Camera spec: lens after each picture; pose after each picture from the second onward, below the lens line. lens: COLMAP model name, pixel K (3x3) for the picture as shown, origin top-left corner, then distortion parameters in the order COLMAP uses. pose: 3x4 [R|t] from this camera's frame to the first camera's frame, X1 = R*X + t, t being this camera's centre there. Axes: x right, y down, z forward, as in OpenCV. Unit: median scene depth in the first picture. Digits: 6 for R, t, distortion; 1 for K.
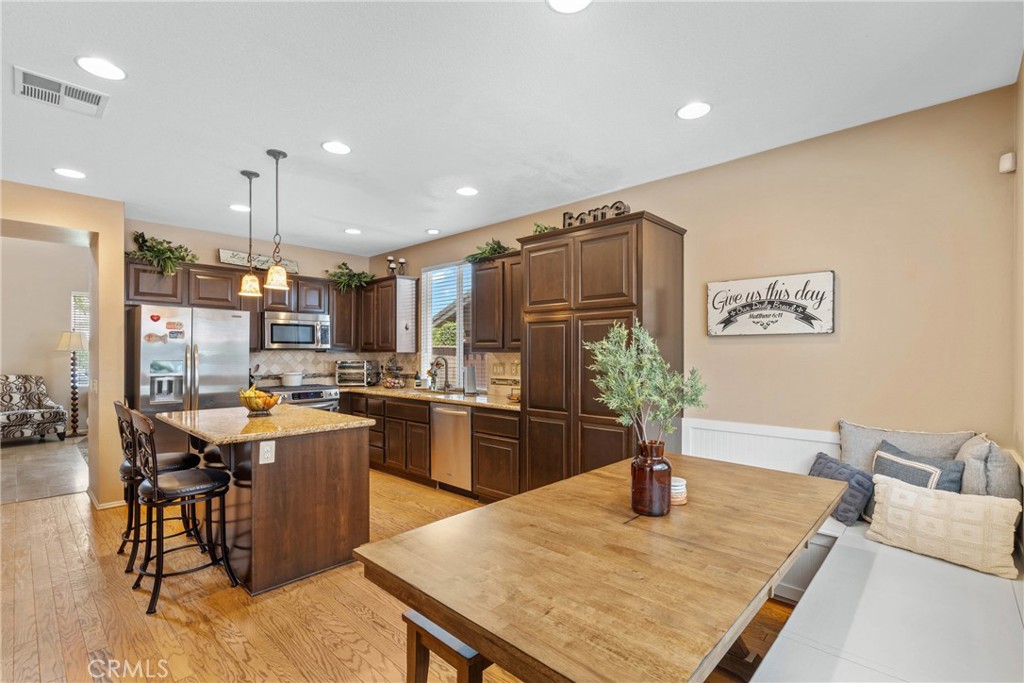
lens RADIAL K [[465.9, 0, 511.0], [0, 465.9, 341.7], [0, 0, 1]] dist [0.001183, -0.000397]
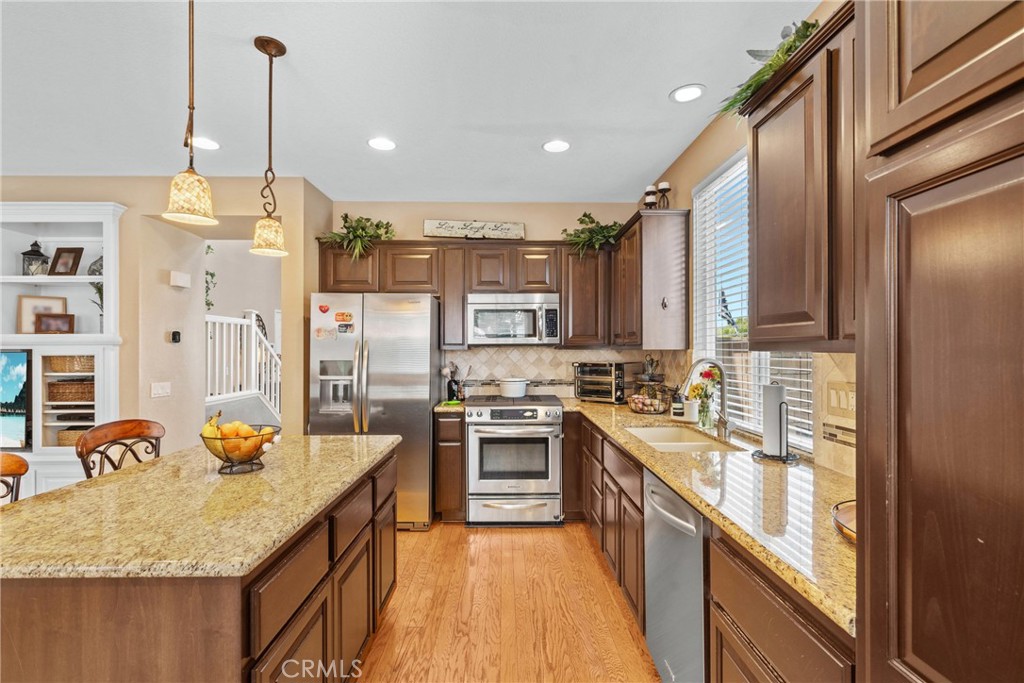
lens RADIAL K [[465.9, 0, 512.5], [0, 465.9, 344.5], [0, 0, 1]] dist [0.001183, -0.000397]
pose [[0.695584, -0.007113, -0.718410, 0.043442], [0.019333, 0.999774, 0.008820, 0.008669], [0.718185, -0.020024, 0.695564, 0.498148]]
